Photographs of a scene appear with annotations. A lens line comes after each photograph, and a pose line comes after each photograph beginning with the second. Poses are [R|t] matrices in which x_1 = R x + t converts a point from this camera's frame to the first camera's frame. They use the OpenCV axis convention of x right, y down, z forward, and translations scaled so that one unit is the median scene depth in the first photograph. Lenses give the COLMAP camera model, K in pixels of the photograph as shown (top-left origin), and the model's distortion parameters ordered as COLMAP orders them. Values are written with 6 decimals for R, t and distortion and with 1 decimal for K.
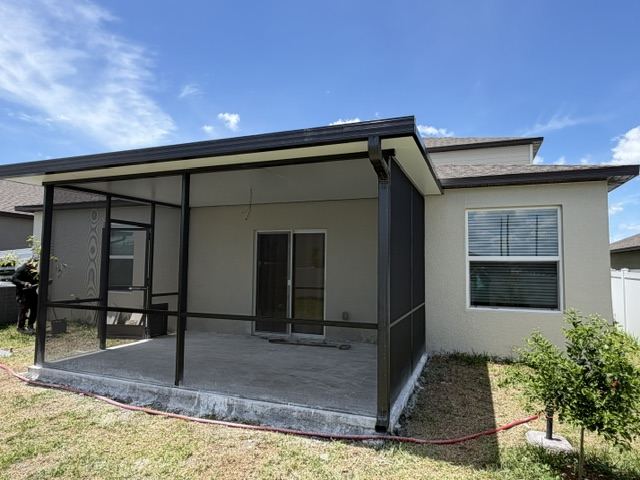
lens RADIAL K [[406.7, 0, 316.8], [0, 406.7, 241.3], [0, 0, 1]] dist [-0.002728, 0.000248]
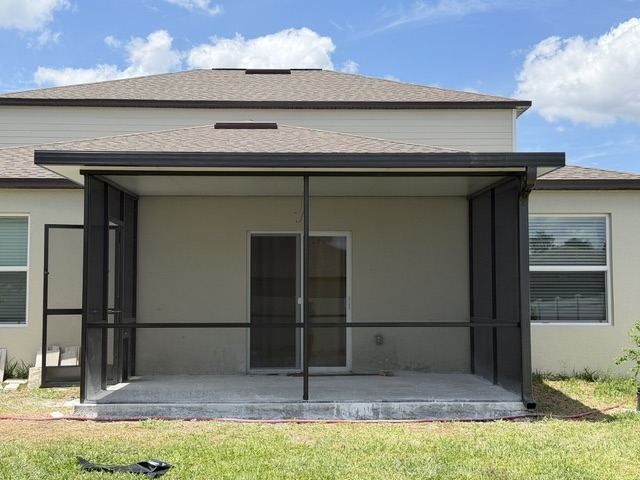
lens RADIAL K [[930.0, 0, 321.3], [0, 930.0, 238.1], [0, 0, 1]] dist [0.110194, 0.000000]
pose [[0.920481, 0.012826, 0.390576, -1.121927], [-0.011950, 0.999918, -0.004673, -0.013636], [-0.390604, -0.000366, 0.920559, -0.984177]]
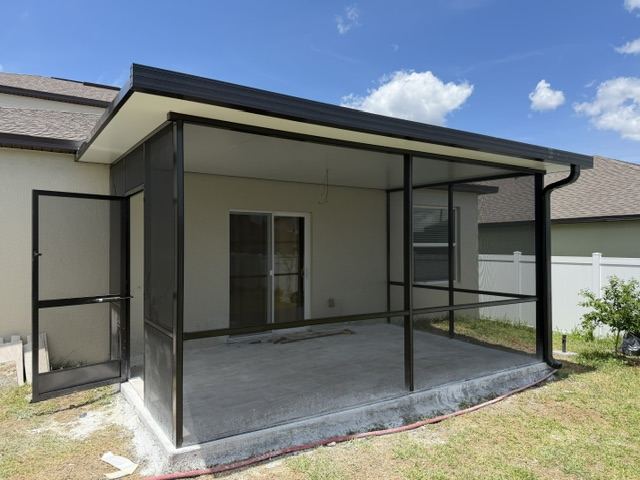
lens RADIAL K [[459.0, 0, 319.1], [0, 459.0, 241.7], [0, 0, 1]] dist [0.001900, -0.002694]
pose [[0.582398, -0.005020, 0.812889, -1.242775], [-0.040797, 0.998540, 0.035395, -0.005520], [-0.811880, -0.053778, 0.581343, 0.567088]]
